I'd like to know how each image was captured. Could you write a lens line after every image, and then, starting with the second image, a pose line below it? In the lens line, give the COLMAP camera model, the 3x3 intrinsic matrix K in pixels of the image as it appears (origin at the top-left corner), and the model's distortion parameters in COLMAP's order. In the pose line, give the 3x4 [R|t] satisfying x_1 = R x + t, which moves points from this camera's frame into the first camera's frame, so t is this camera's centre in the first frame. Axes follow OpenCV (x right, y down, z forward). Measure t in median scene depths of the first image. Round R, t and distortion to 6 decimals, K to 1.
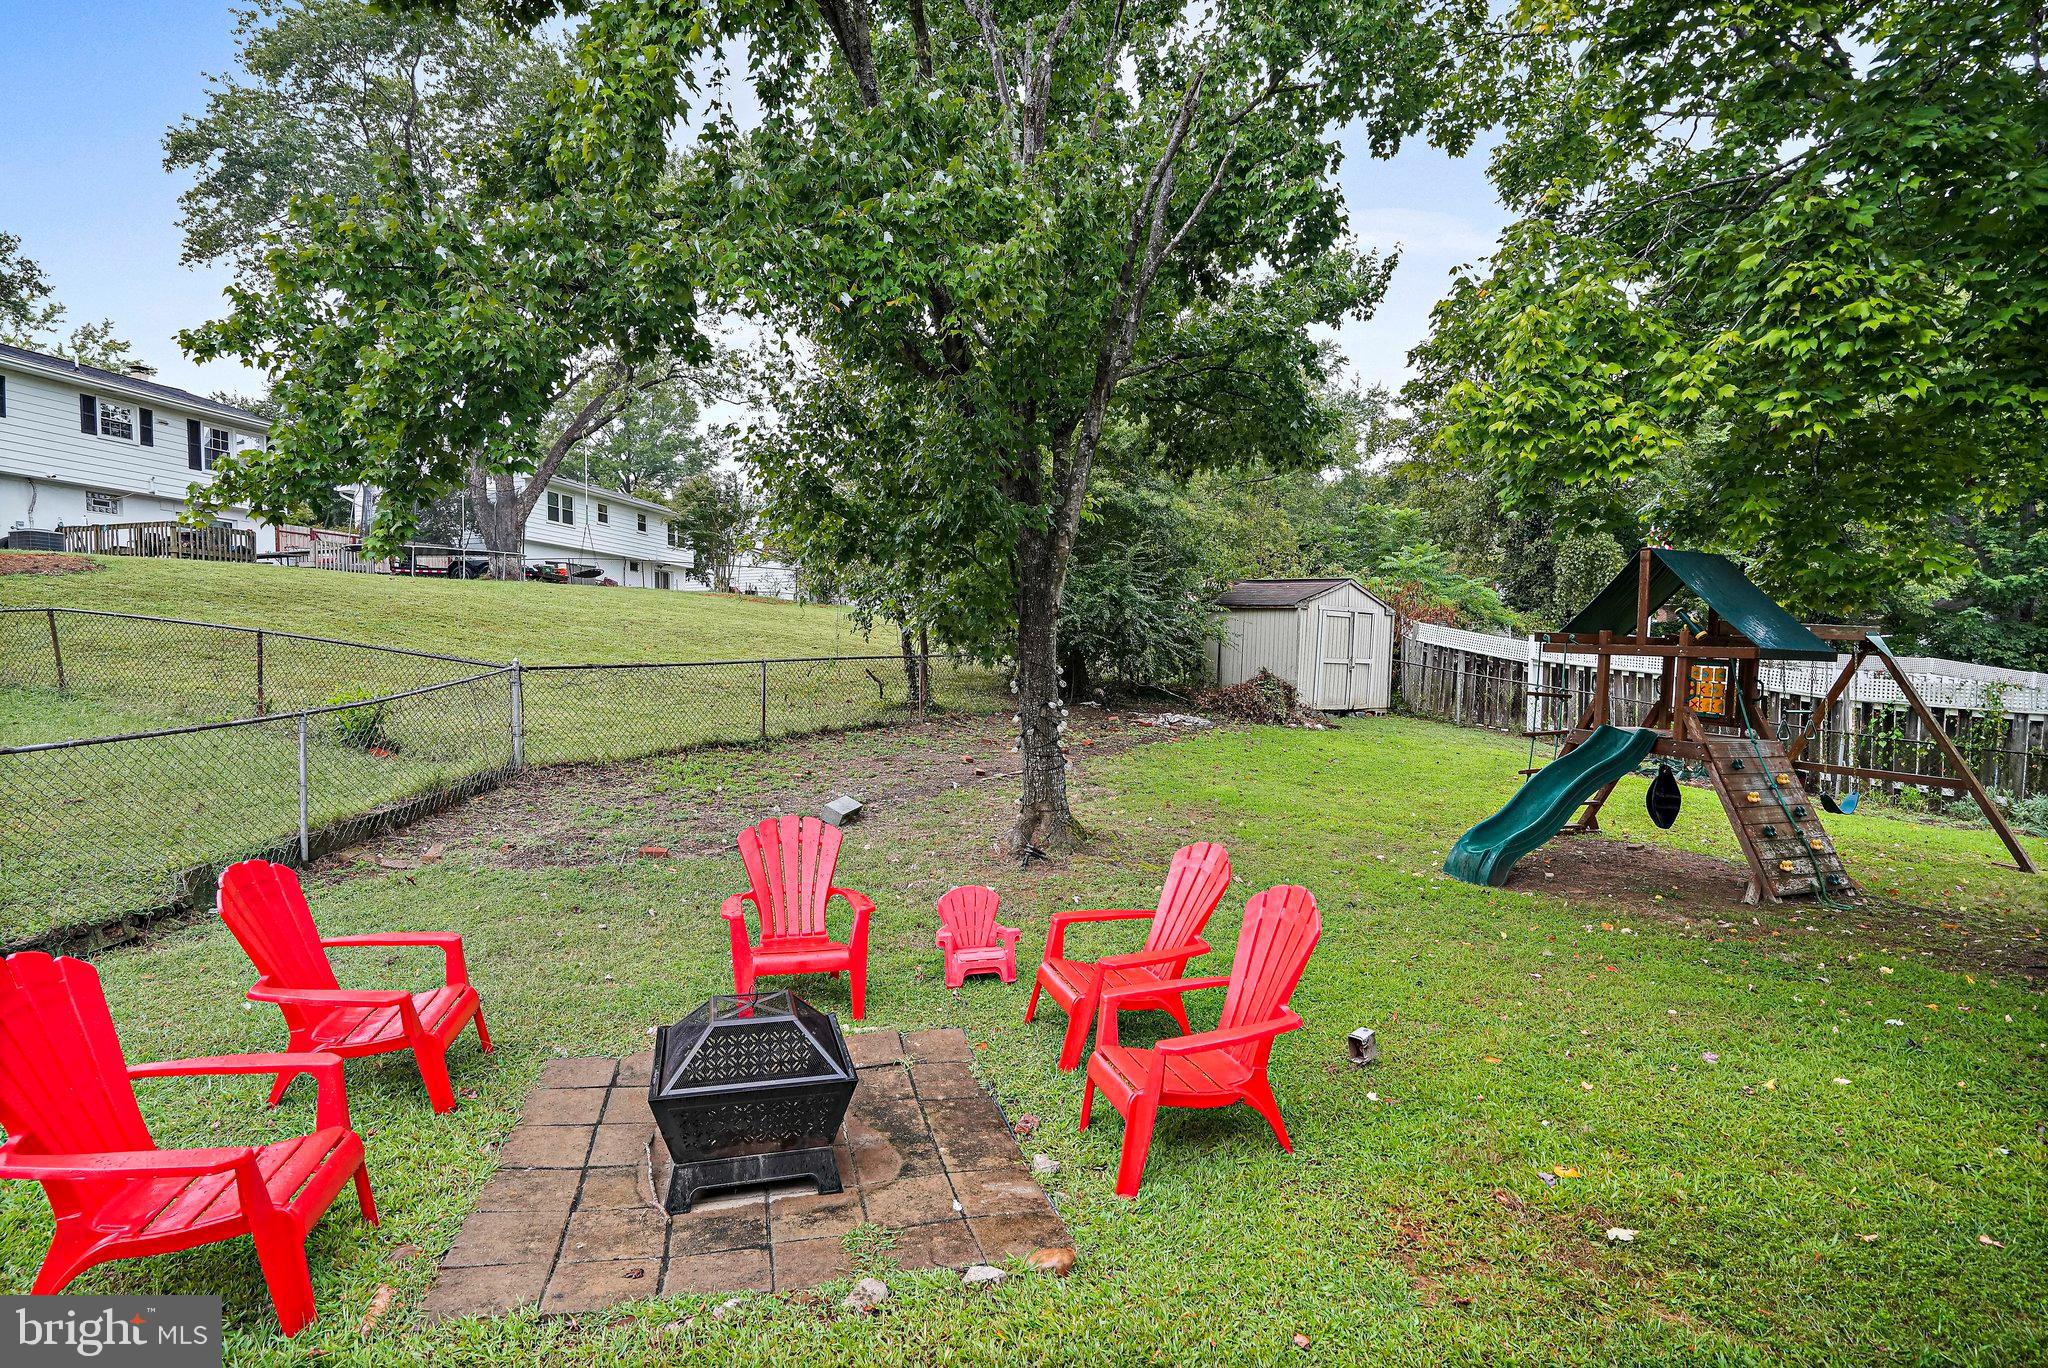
lens RADIAL K [[1112.4, 0, 1024.0], [0, 1112.4, 684.0], [0, 0, 1]] dist [-0.002681, -0.000374]
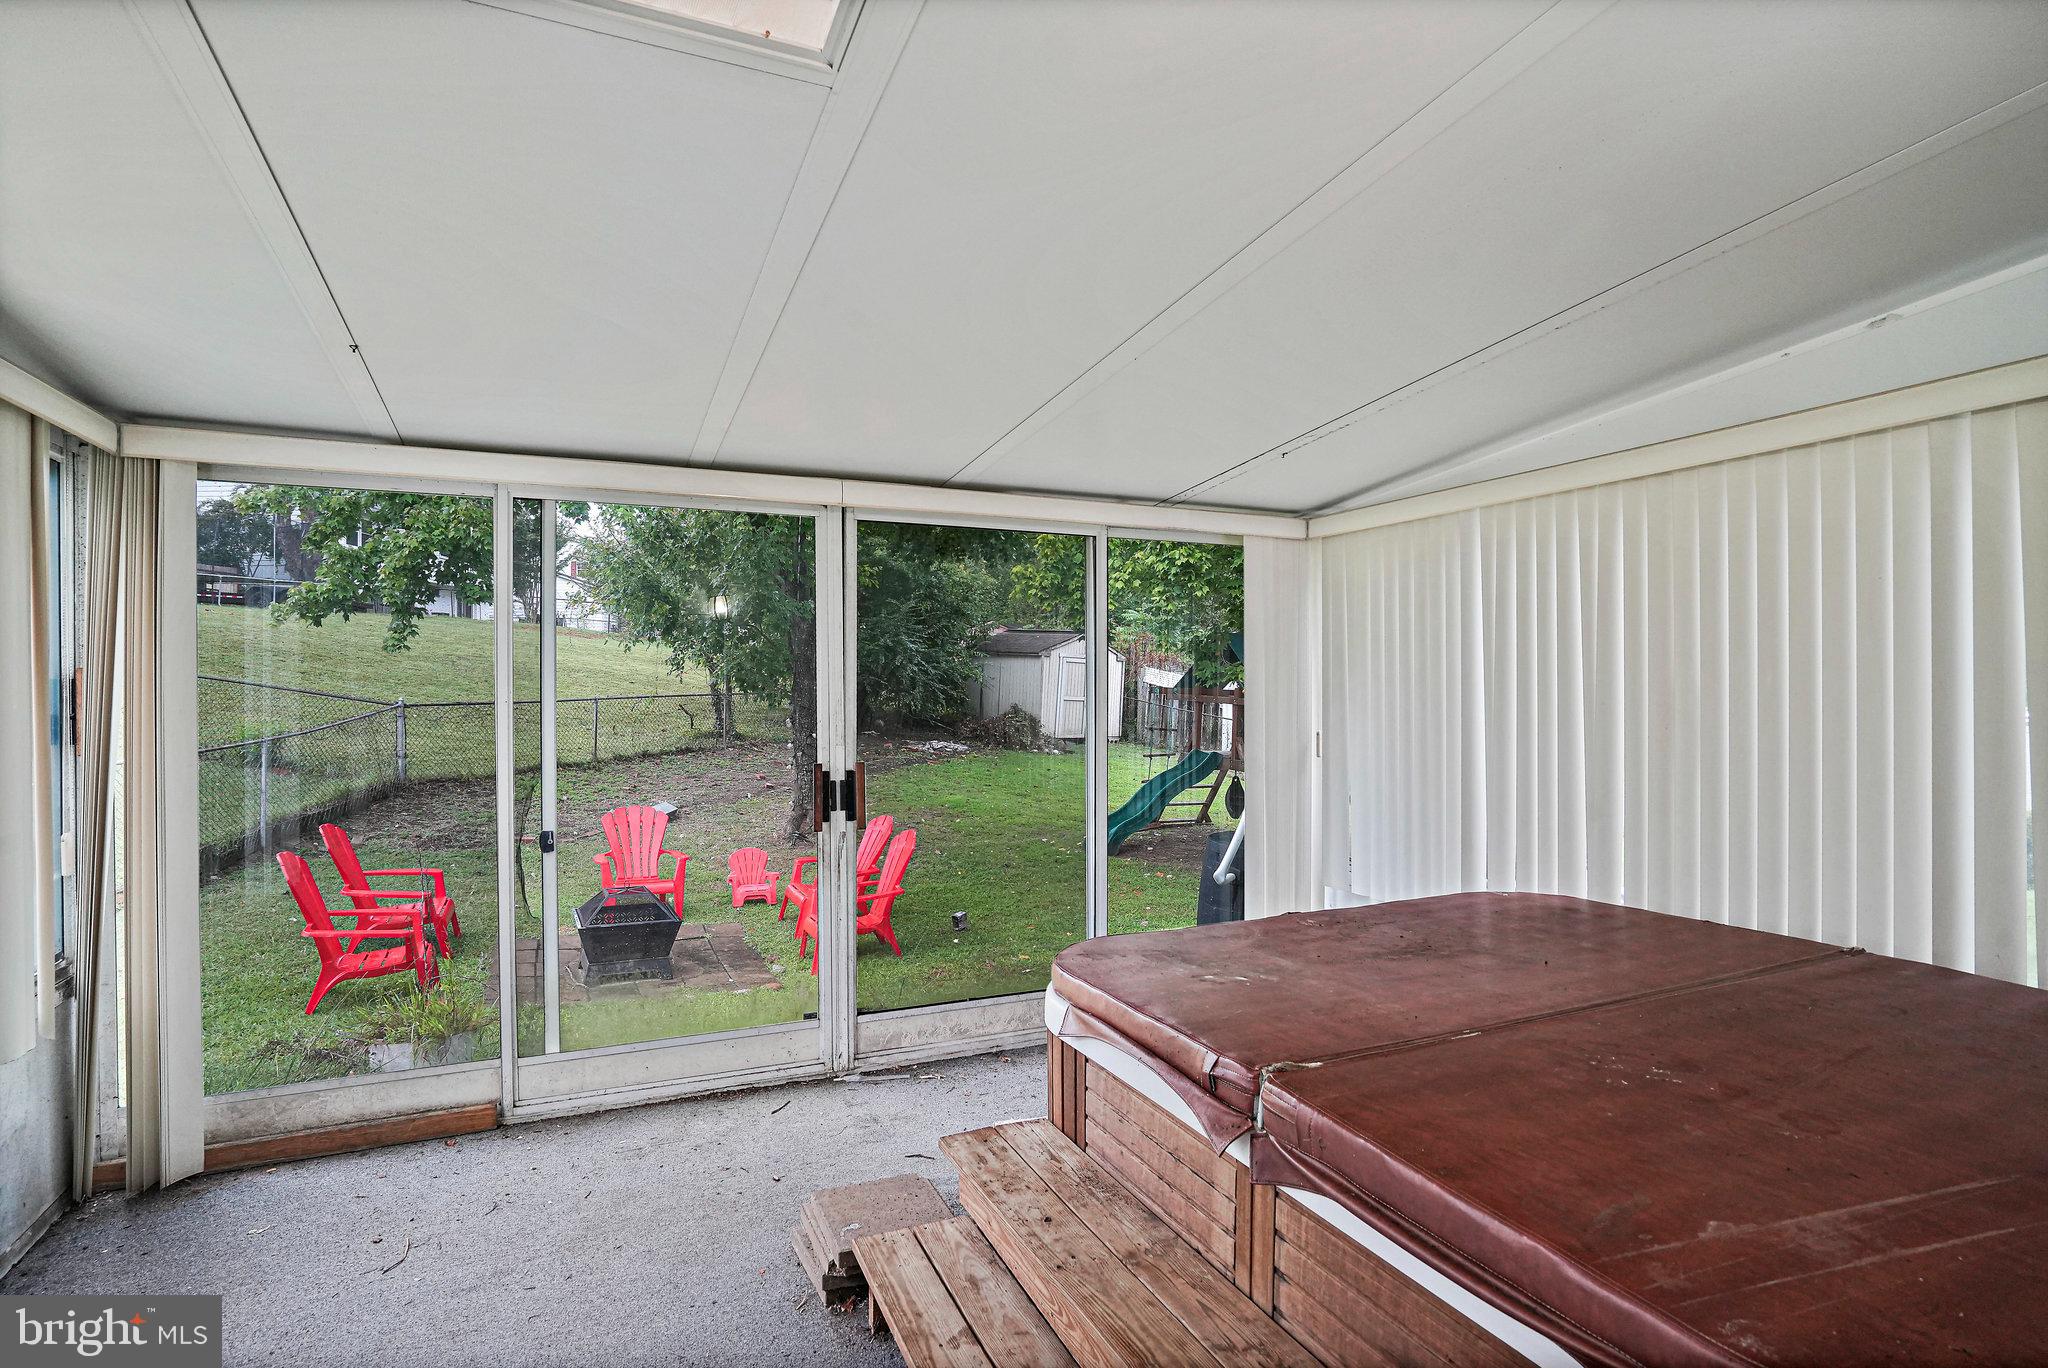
lens RADIAL K [[1112.4, 0, 1024.0], [0, 1112.4, 684.0], [0, 0, 1]] dist [-0.002681, -0.000374]
pose [[0.986397, 0.010672, 0.164037, 0.036617], [-0.006864, 0.999694, -0.023768, -0.010942], [-0.164240, 0.022319, 0.986168, -0.317191]]
